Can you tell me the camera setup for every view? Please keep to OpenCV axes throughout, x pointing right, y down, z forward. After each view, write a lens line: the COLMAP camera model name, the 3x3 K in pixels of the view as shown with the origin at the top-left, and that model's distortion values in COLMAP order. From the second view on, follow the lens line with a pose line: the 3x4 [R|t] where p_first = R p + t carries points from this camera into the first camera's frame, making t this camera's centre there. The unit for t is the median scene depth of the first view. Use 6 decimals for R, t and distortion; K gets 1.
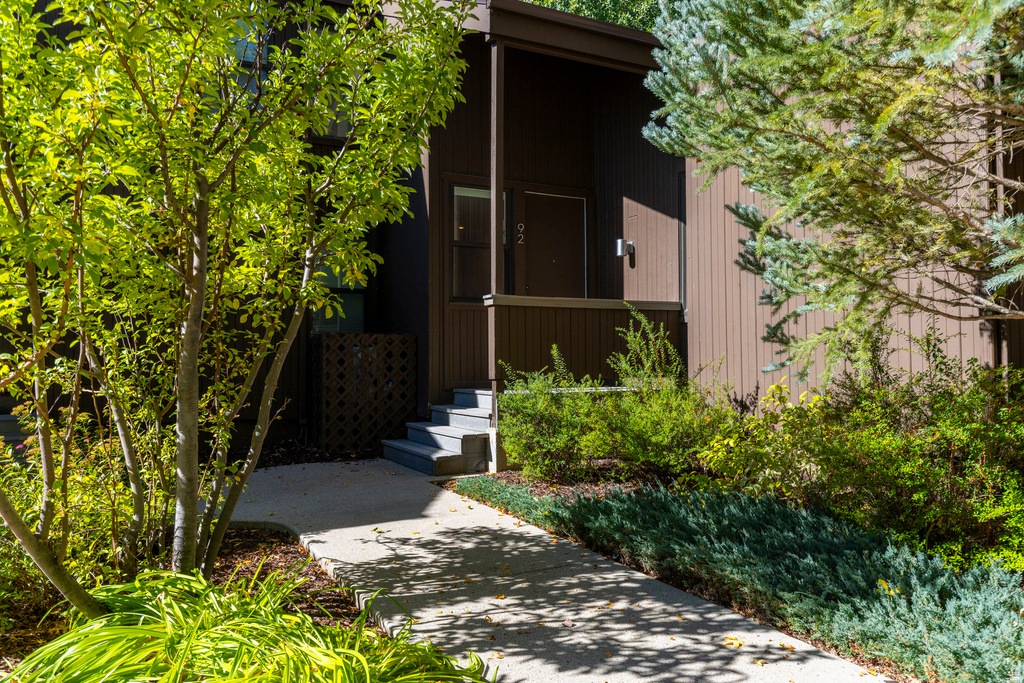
lens RADIAL K [[816.5, 0, 512.0], [0, 816.5, 341.5], [0, 0, 1]] dist [0.001307, 0.000545]
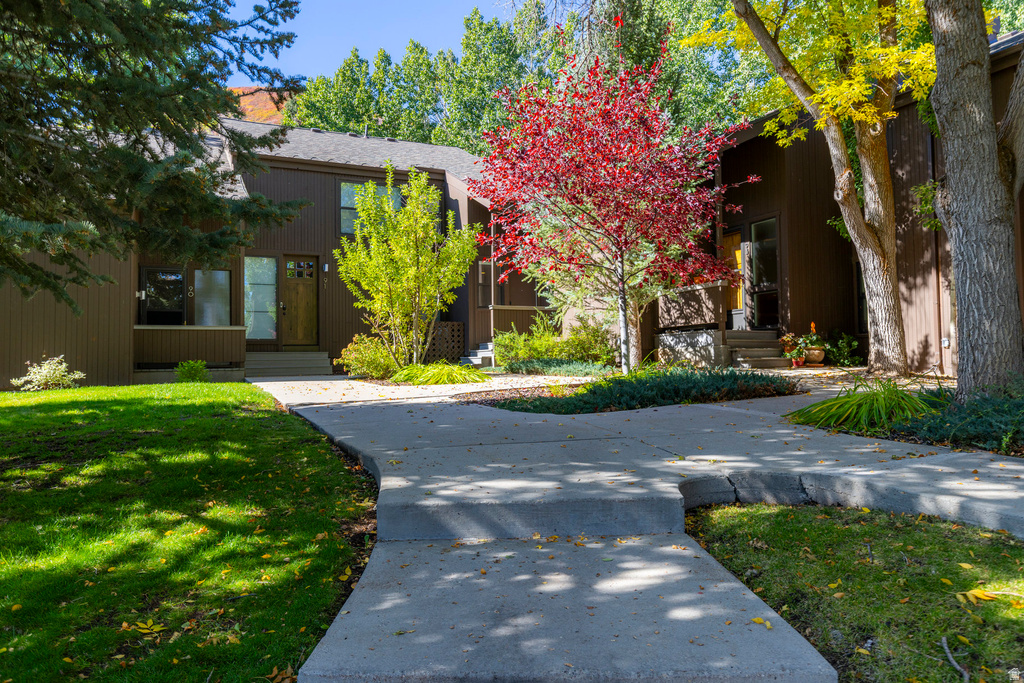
lens RADIAL K [[742.0, 0, 512.0], [0, 742.0, 341.5], [0, 0, 1]] dist [-0.000100, -0.000021]
pose [[0.999224, -0.008821, -0.038376, 0.146796], [0.008588, 0.999944, -0.006225, 0.086189], [0.038429, 0.005890, 0.999244, -1.594884]]
